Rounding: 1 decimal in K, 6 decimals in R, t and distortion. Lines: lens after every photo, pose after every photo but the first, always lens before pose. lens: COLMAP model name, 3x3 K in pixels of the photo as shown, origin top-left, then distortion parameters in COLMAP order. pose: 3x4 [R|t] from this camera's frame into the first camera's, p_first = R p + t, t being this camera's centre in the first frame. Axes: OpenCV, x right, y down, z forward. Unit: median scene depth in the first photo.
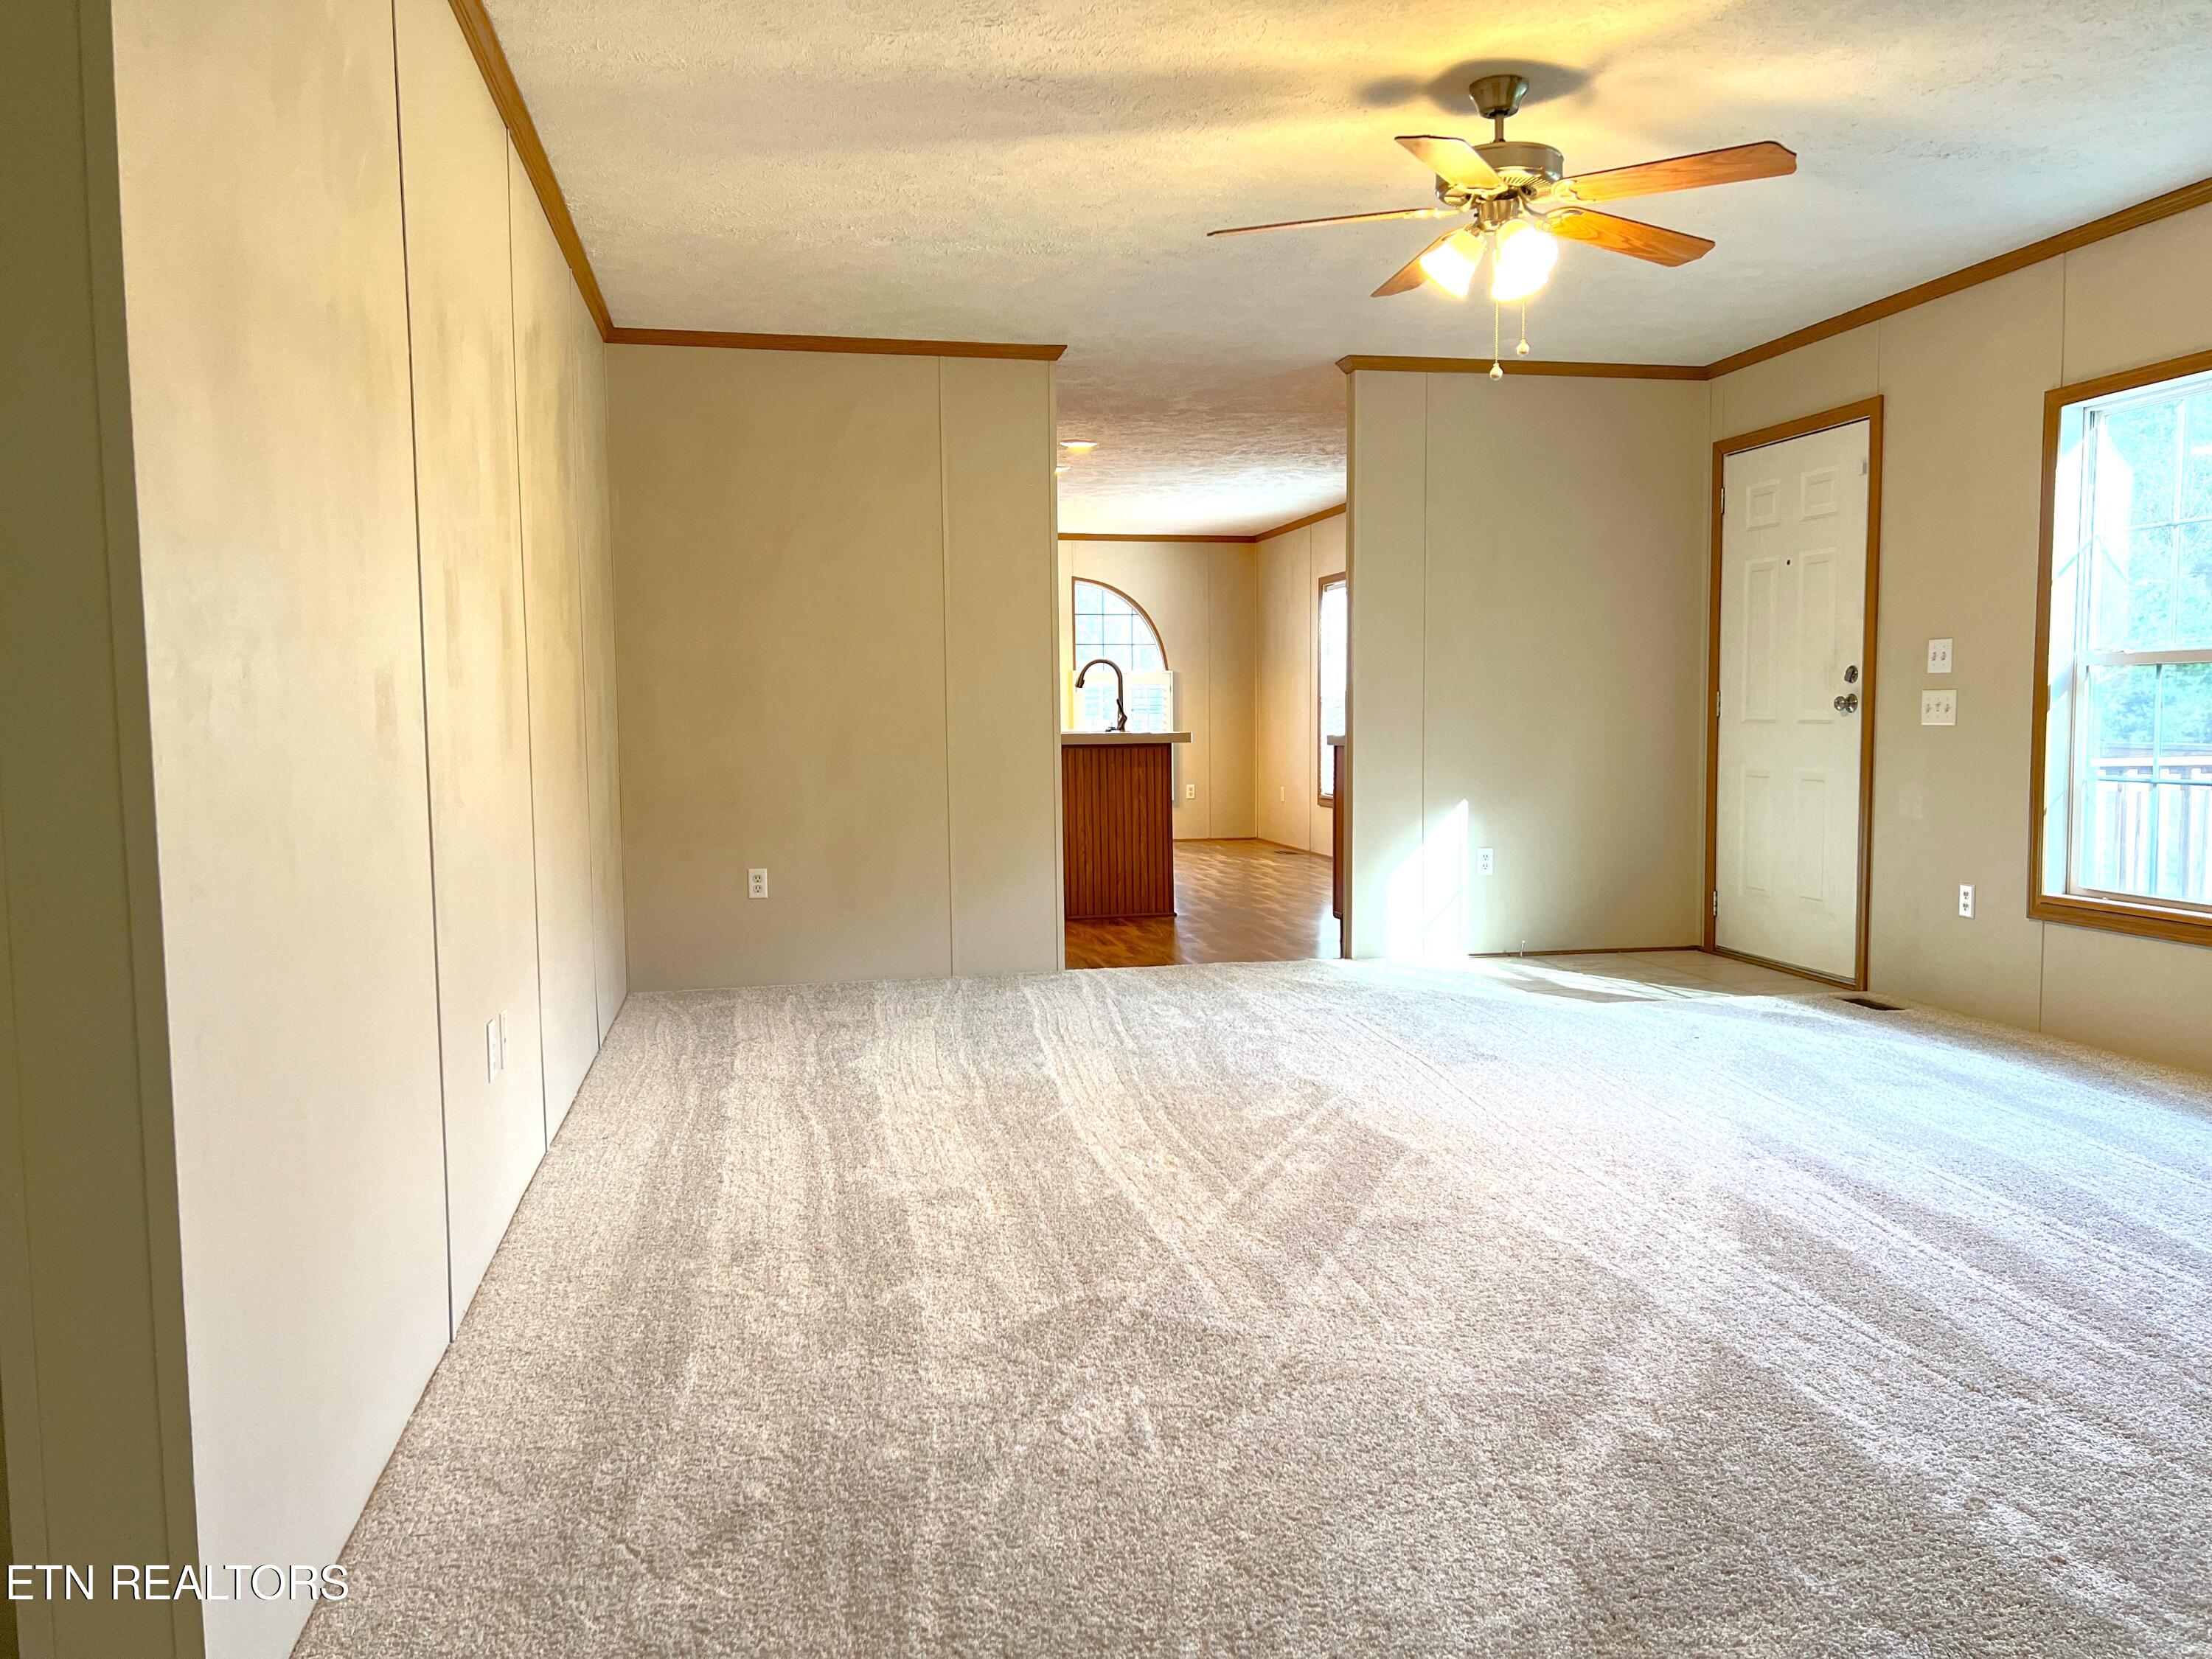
lens RADIAL K [[1649.7, 0, 1106.0], [0, 1649.7, 829.5], [0, 0, 1]] dist [0.060812, -0.051642]
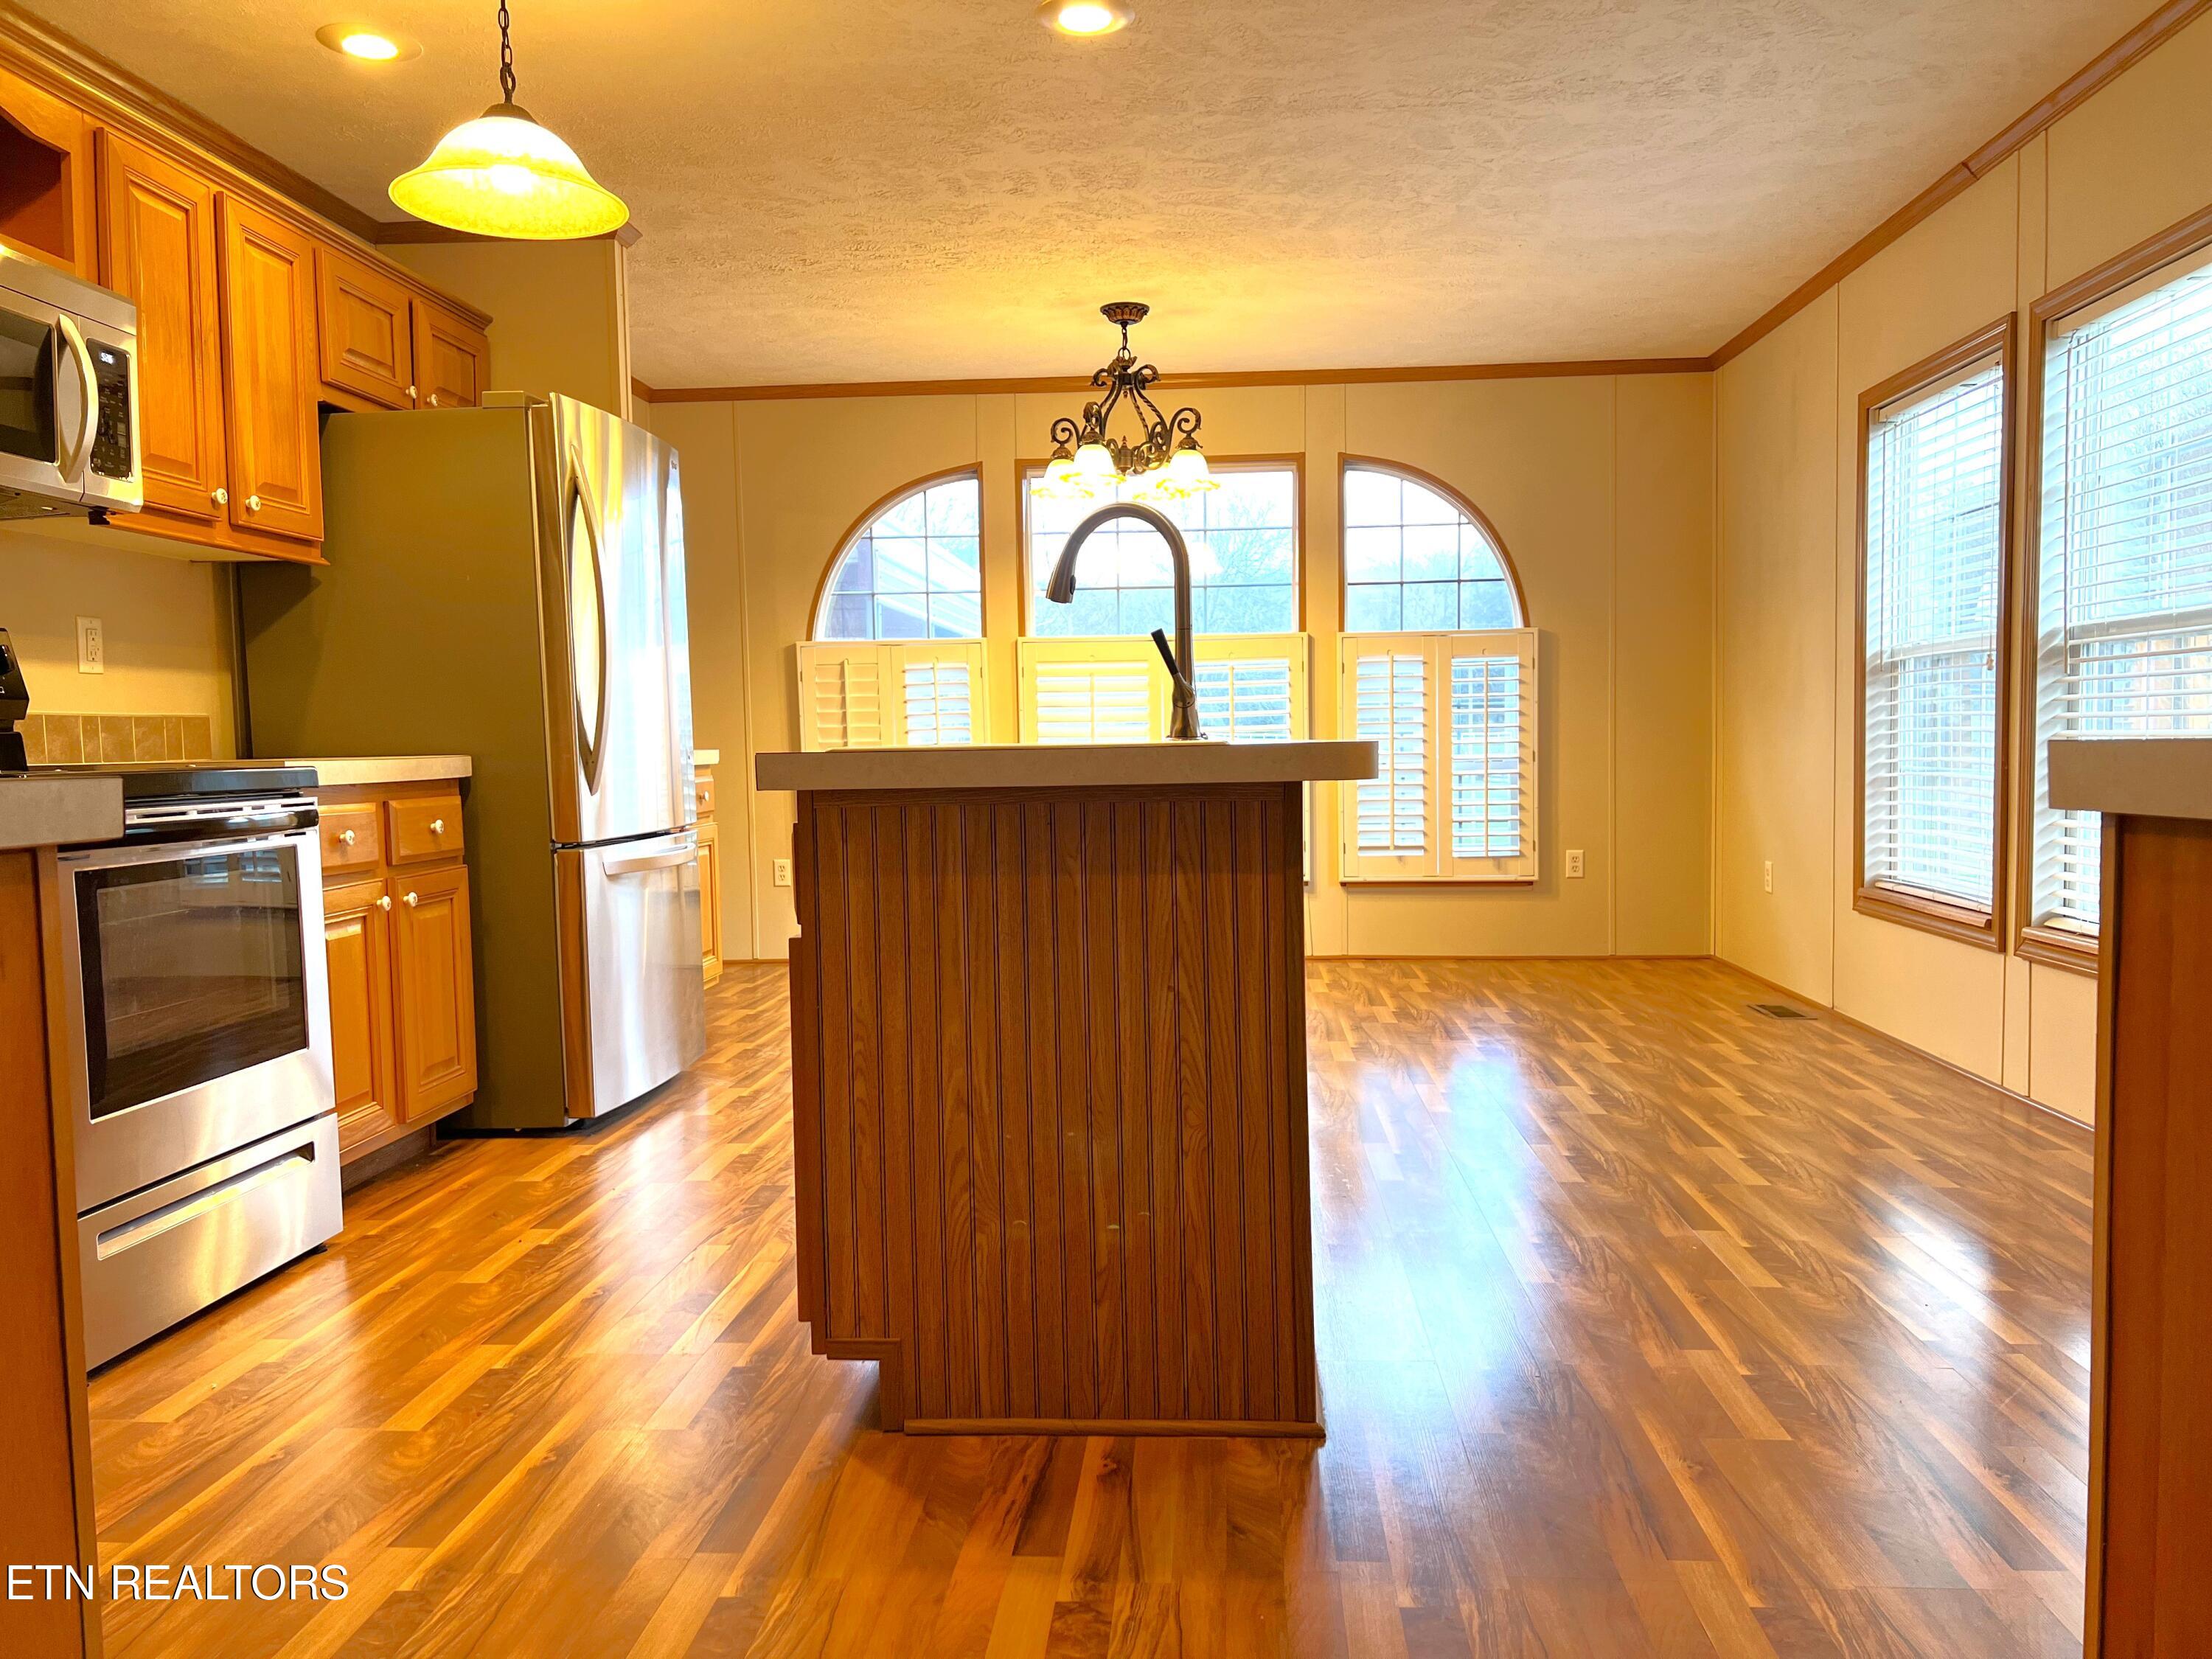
lens RADIAL K [[1649.7, 0, 1106.0], [0, 1649.7, 829.5], [0, 0, 1]] dist [0.060812, -0.051642]
pose [[0.962026, 0.008431, -0.272828, 0.081300], [-0.012611, 0.999828, -0.013568, -0.040854], [0.272667, 0.016493, 0.961967, 0.735644]]
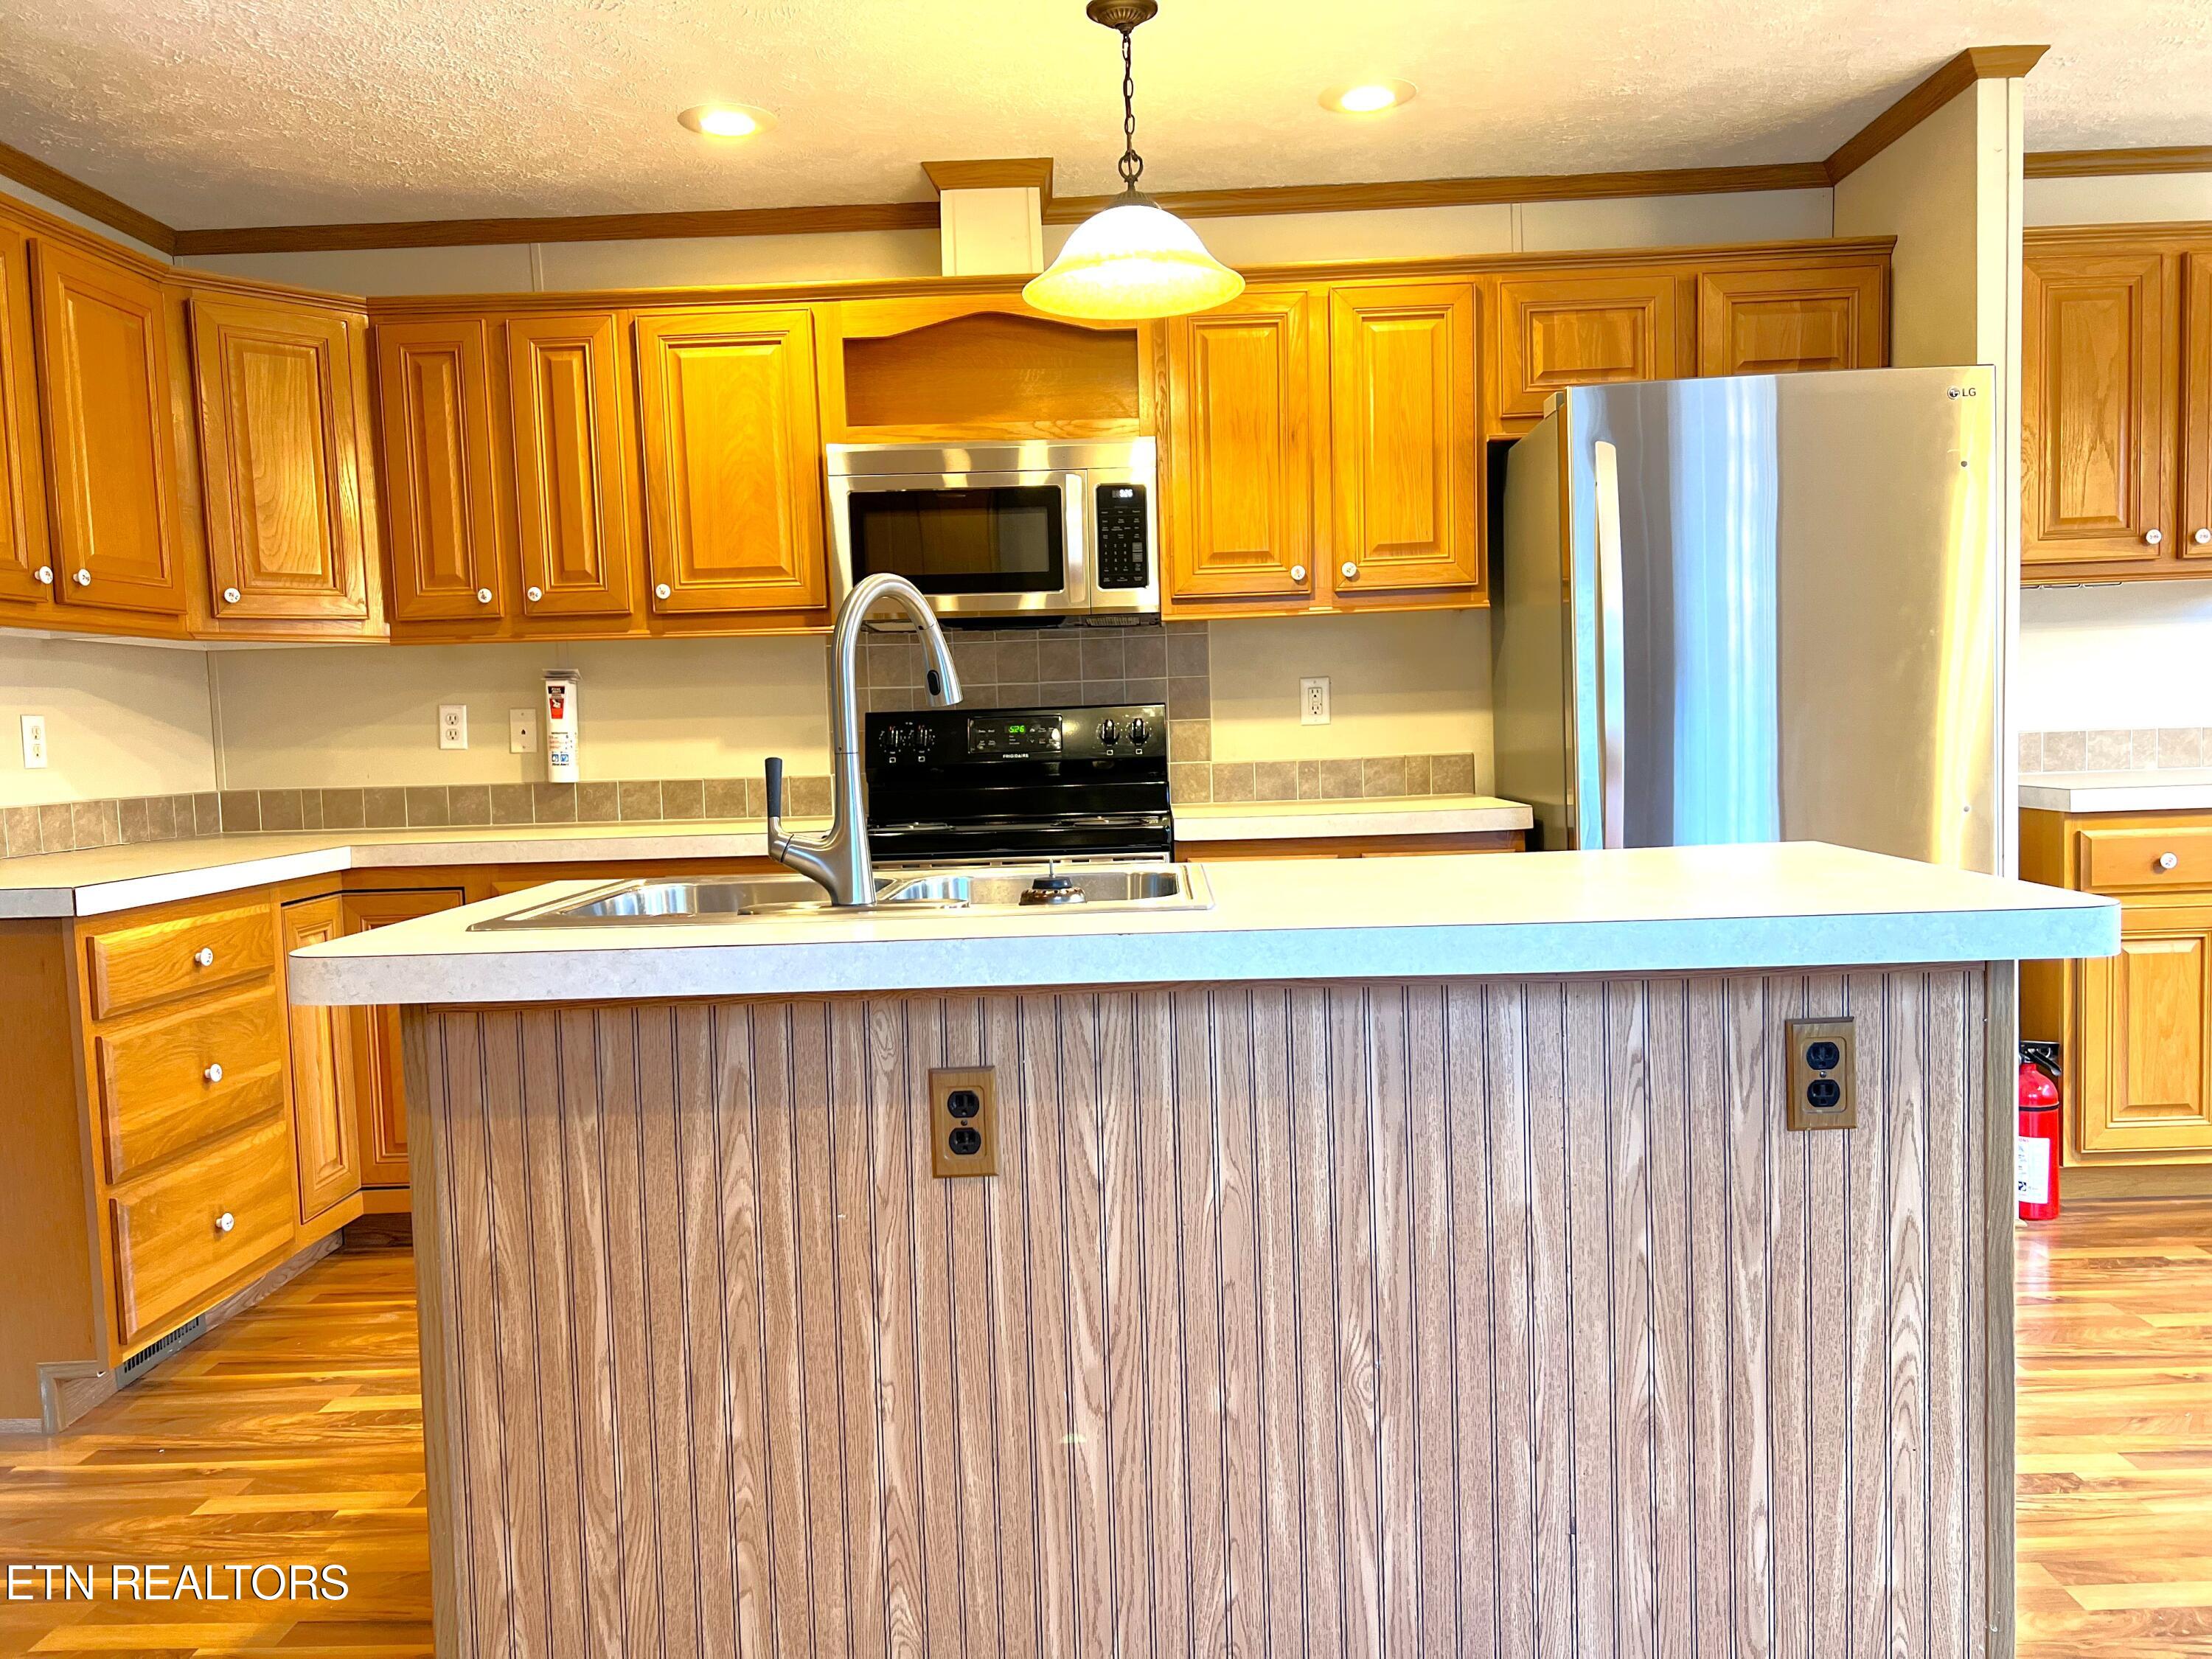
lens RADIAL K [[1644.0, 0, 1130.1], [0, 1644.0, 833.0], [0, 0, 1]] dist [0.131260, -0.188493]
pose [[-0.220971, 0.083391, -0.971709, 0.182376], [-0.039141, 0.994777, 0.094272, -0.080183], [0.974495, 0.058865, -0.216553, 1.020015]]
